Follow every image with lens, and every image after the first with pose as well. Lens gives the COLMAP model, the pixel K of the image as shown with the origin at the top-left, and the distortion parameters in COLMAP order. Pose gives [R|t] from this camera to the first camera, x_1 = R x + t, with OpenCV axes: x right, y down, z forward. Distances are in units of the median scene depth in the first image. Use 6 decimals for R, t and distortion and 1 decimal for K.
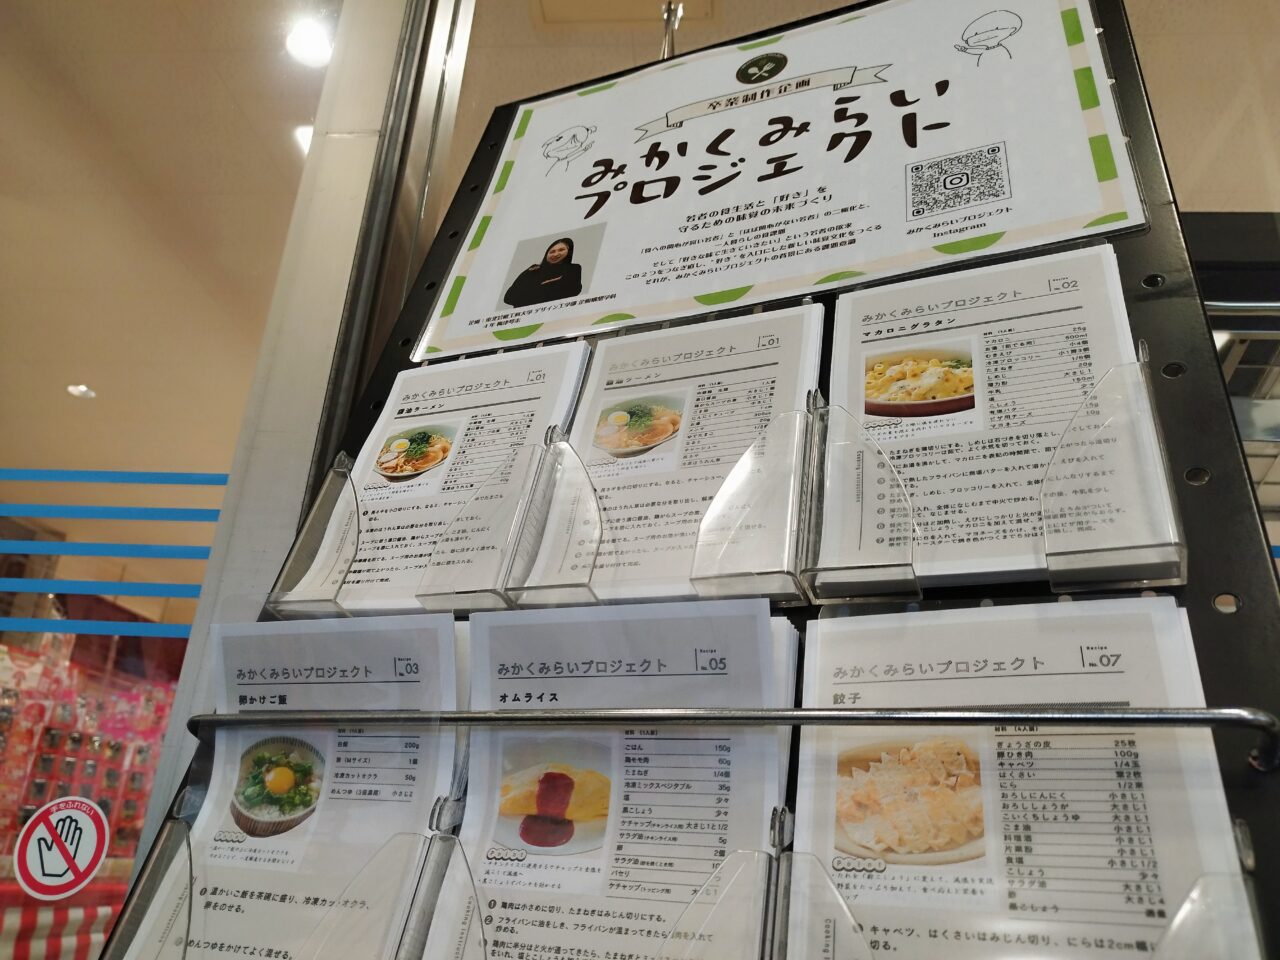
lens RADIAL K [[958.4, 0, 640.0], [0, 958.4, 480.0], [0, 0, 1]] dist [0.042601, -0.069201]
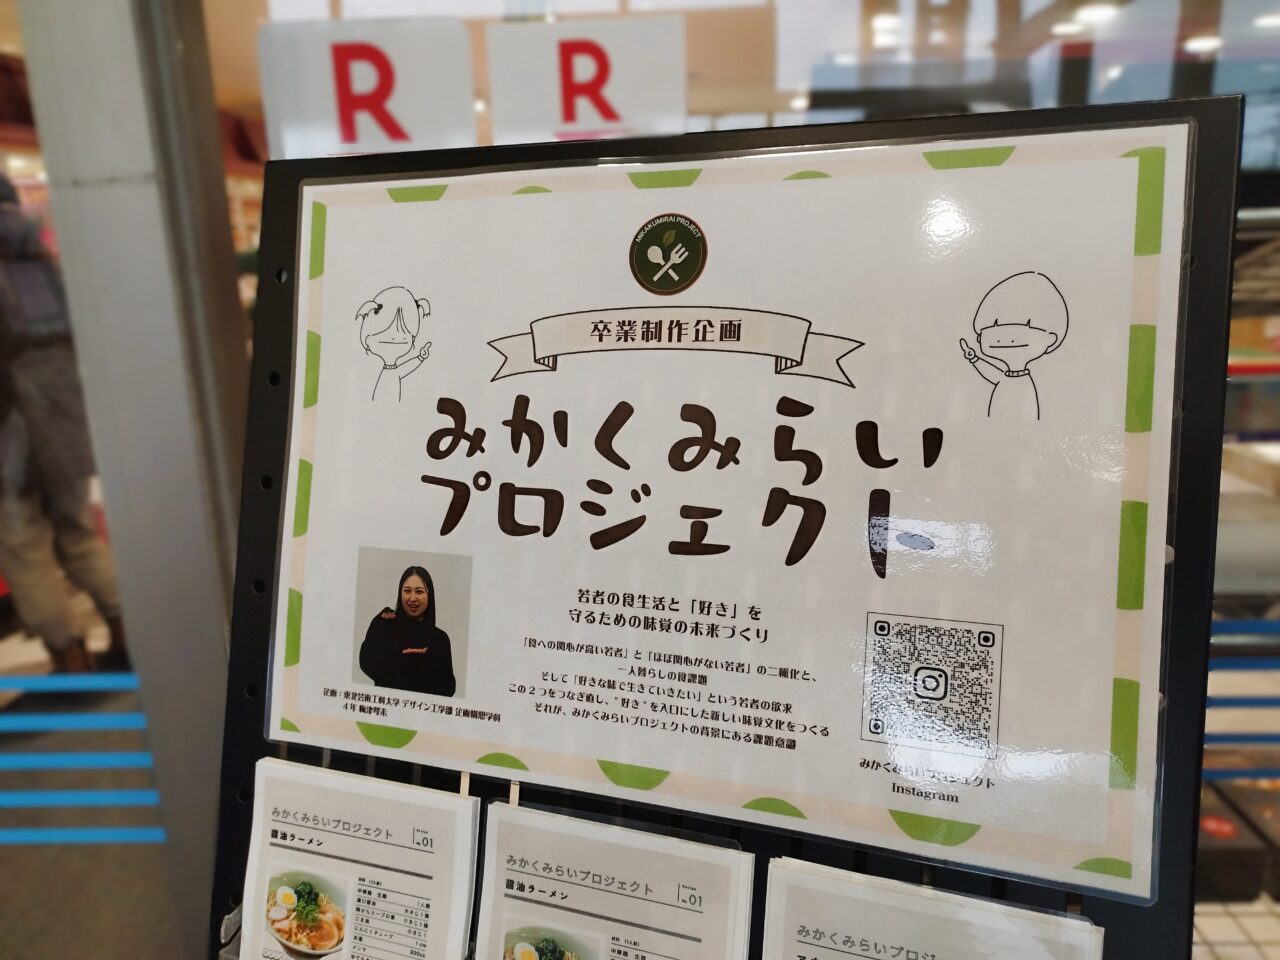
lens RADIAL K [[958.4, 0, 640.0], [0, 958.4, 480.0], [0, 0, 1]] dist [0.042601, -0.069201]
pose [[0.995038, -0.098203, 0.015971, 0.095530], [0.068733, 0.794548, 0.603298, -0.808957], [-0.071936, -0.599207, 0.797356, 0.460126]]
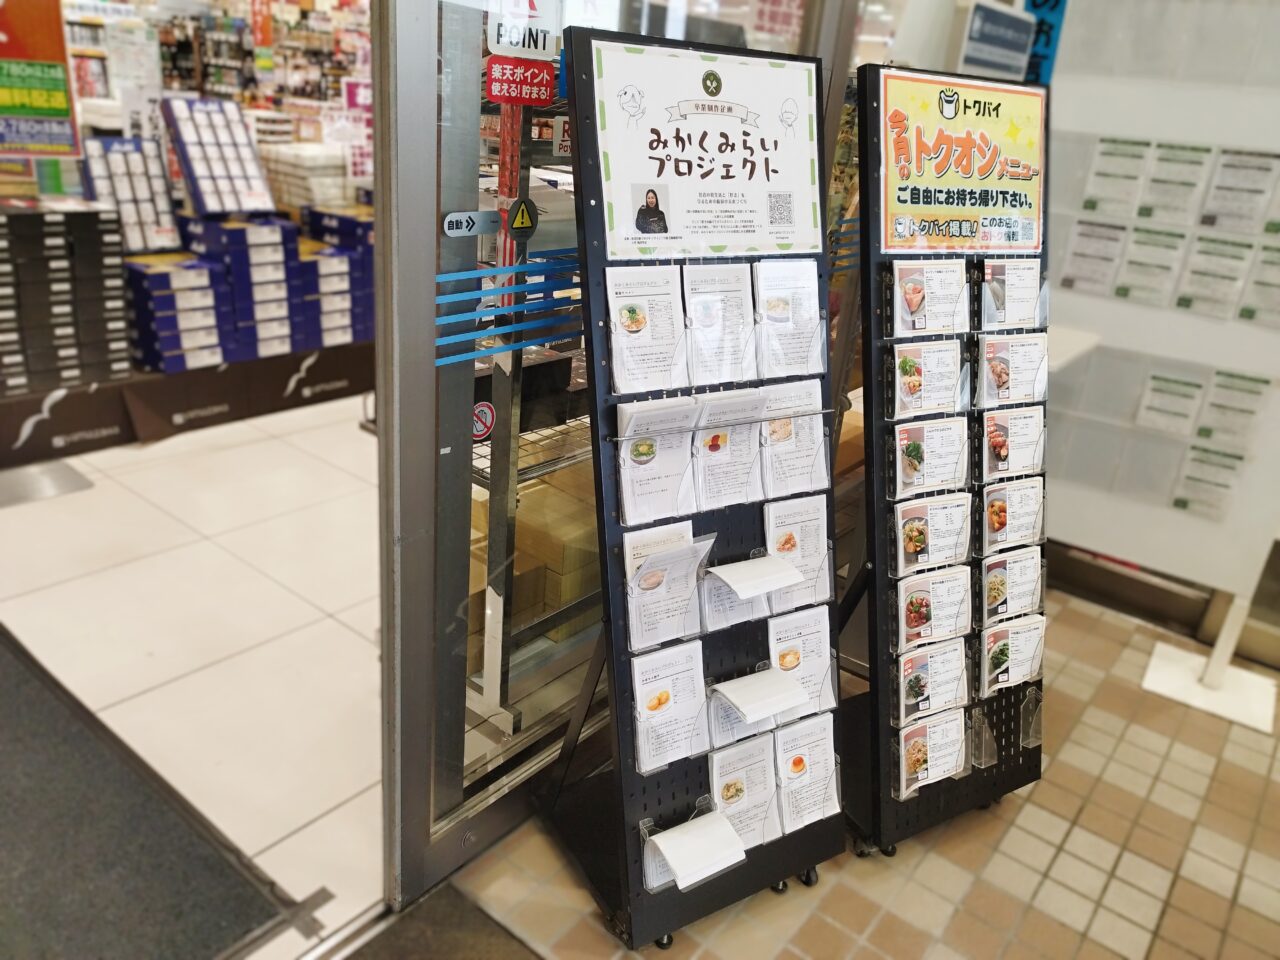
lens RADIAL K [[958.4, 0, 640.0], [0, 958.4, 480.0], [0, 0, 1]] dist [0.042601, -0.069201]
pose [[0.564189, -0.326082, 0.758526, -2.132131], [-0.368391, 0.722768, 0.584718, -1.128774], [-0.738904, -0.609325, 0.287652, -0.017474]]
